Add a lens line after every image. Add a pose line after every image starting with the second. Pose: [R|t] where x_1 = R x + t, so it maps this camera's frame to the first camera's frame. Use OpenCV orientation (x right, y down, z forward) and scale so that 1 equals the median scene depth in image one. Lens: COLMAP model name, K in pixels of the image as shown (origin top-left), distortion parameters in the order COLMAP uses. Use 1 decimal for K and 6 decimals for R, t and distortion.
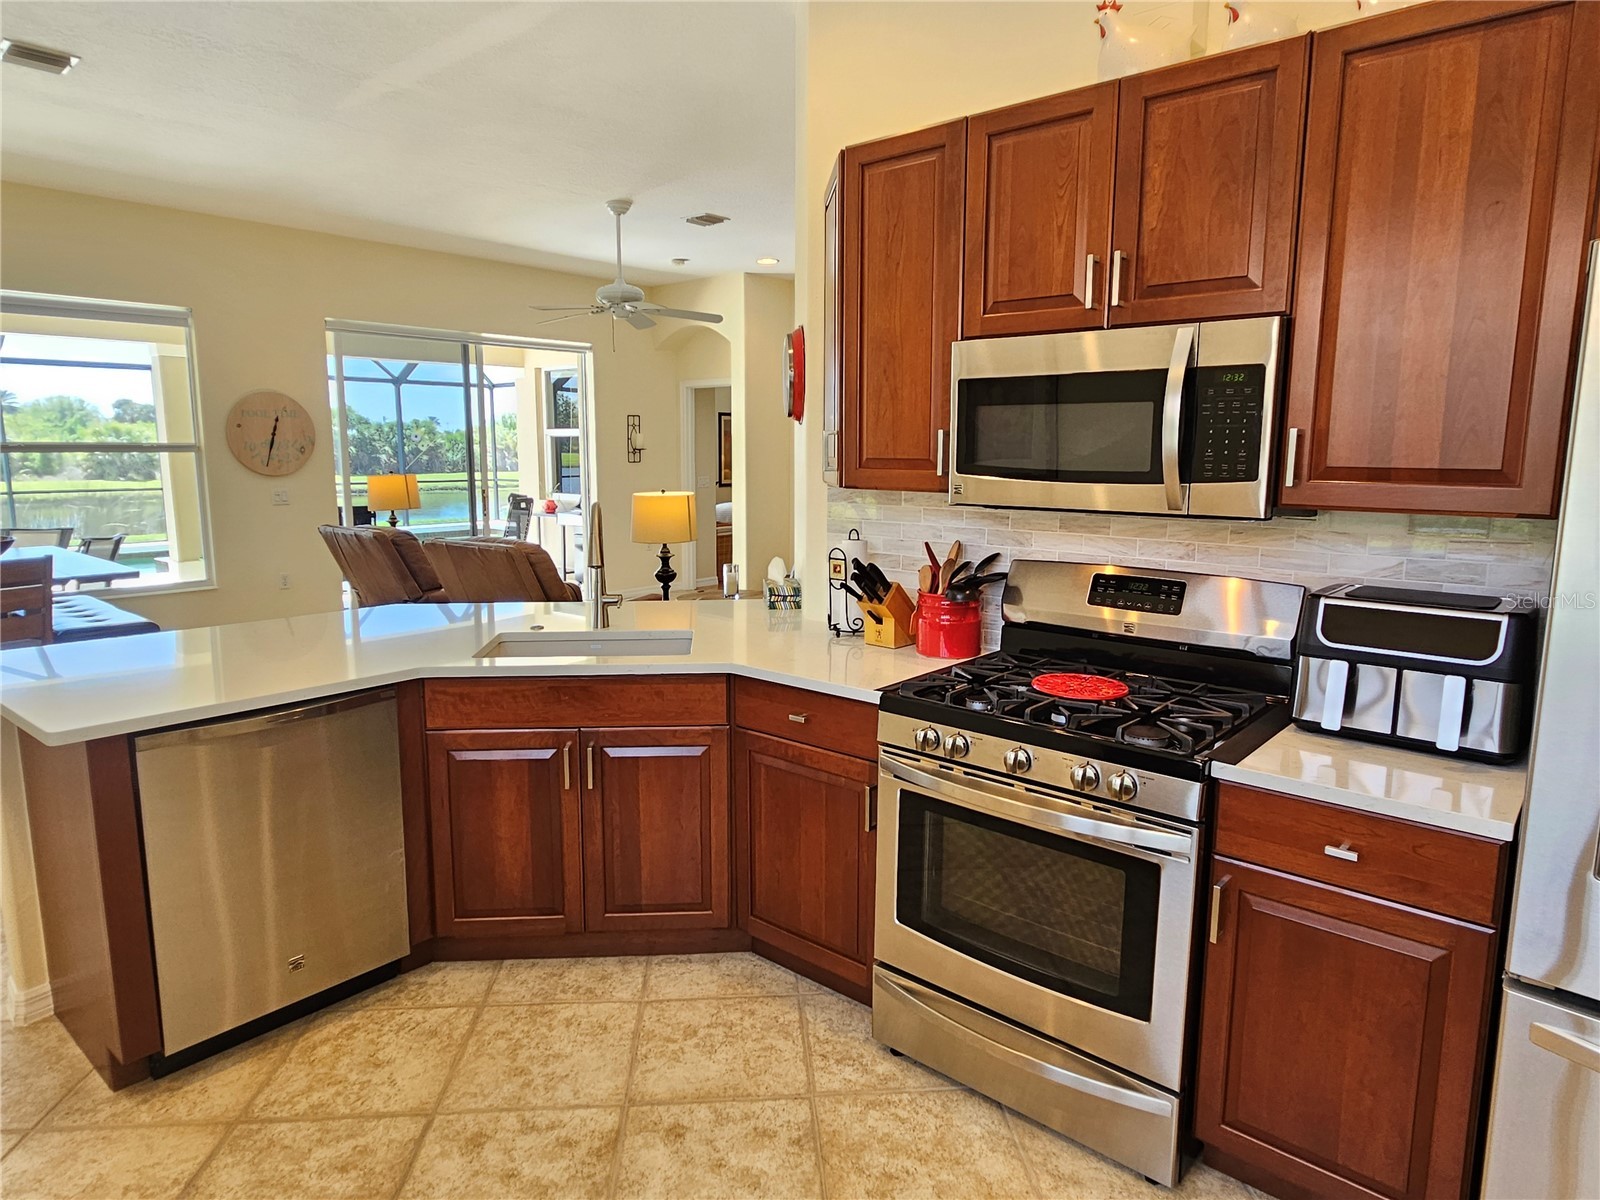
lens RADIAL K [[980.6, 0, 800.0], [0, 980.6, 600.0], [0, 0, 1]] dist [0.000271, -0.000859]
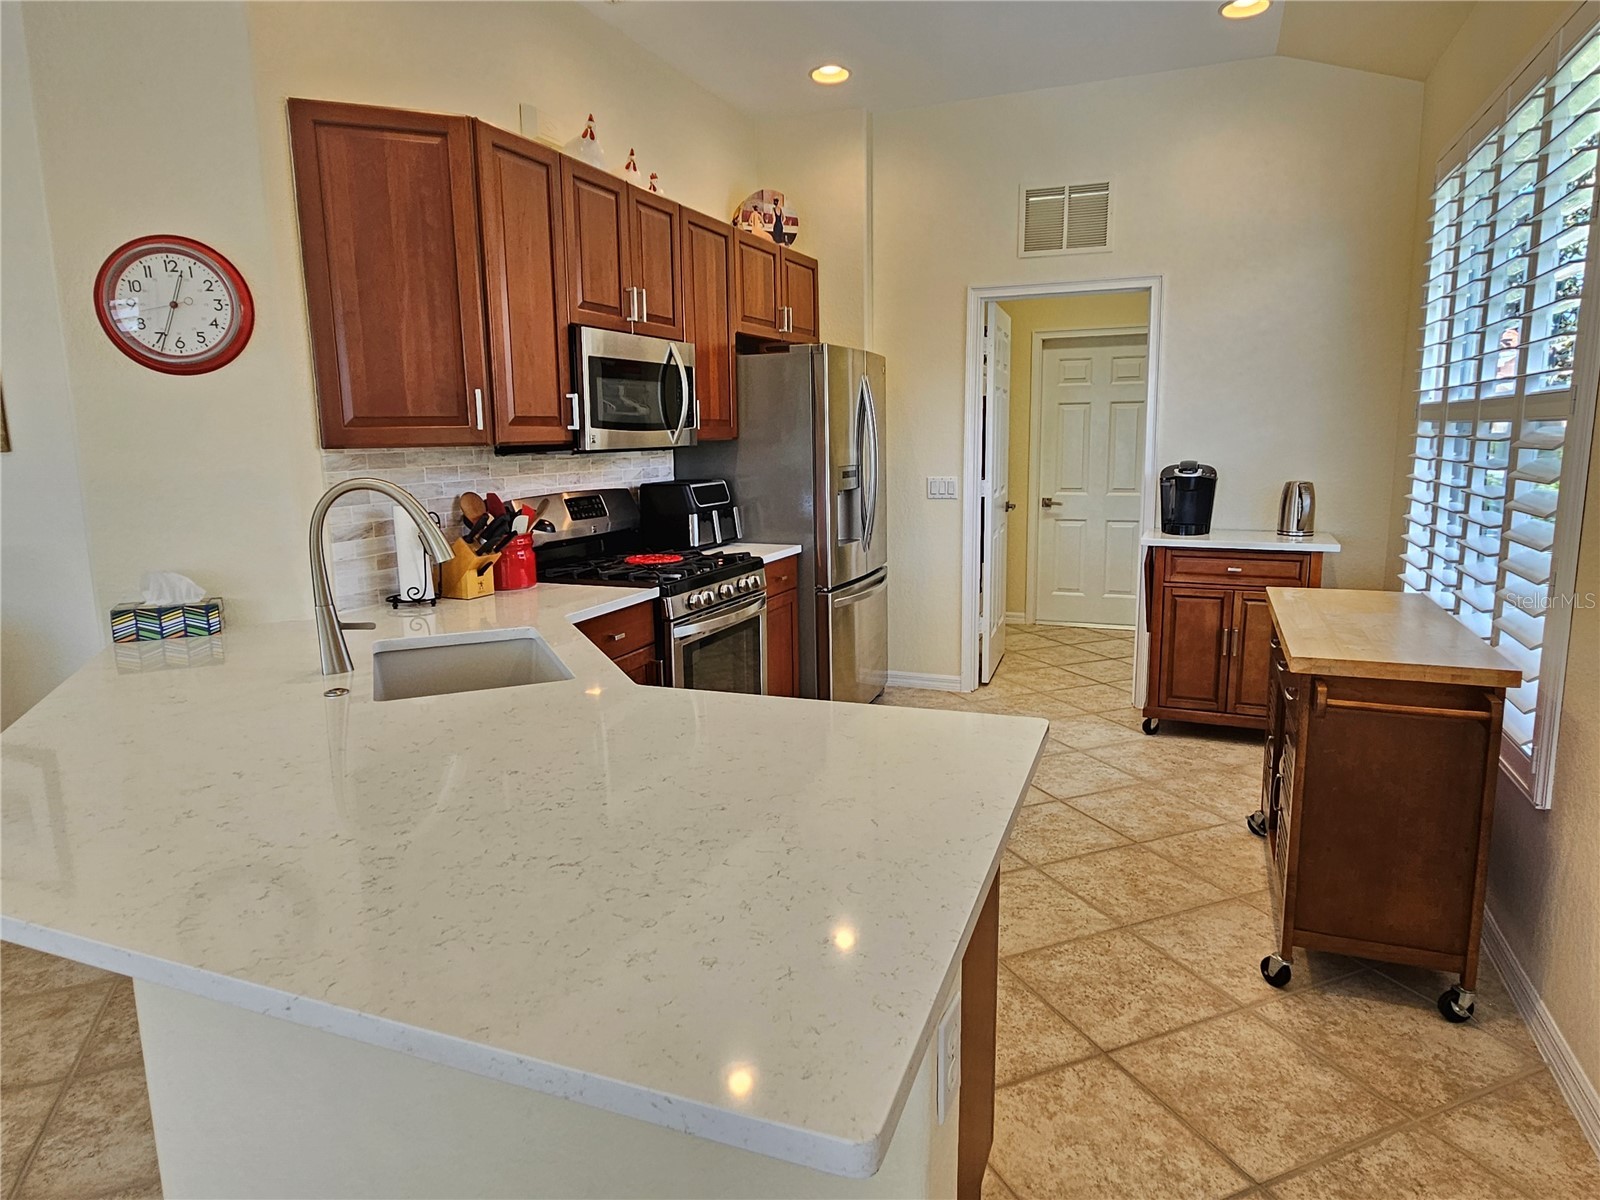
lens RADIAL K [[980.6, 0, 800.0], [0, 980.6, 600.0], [0, 0, 1]] dist [0.000271, -0.000859]
pose [[-0.323981, -0.163753, 0.931784, -0.858144], [0.159435, 0.961369, 0.224387, -0.111358], [-0.932533, 0.221256, -0.285357, 0.823819]]
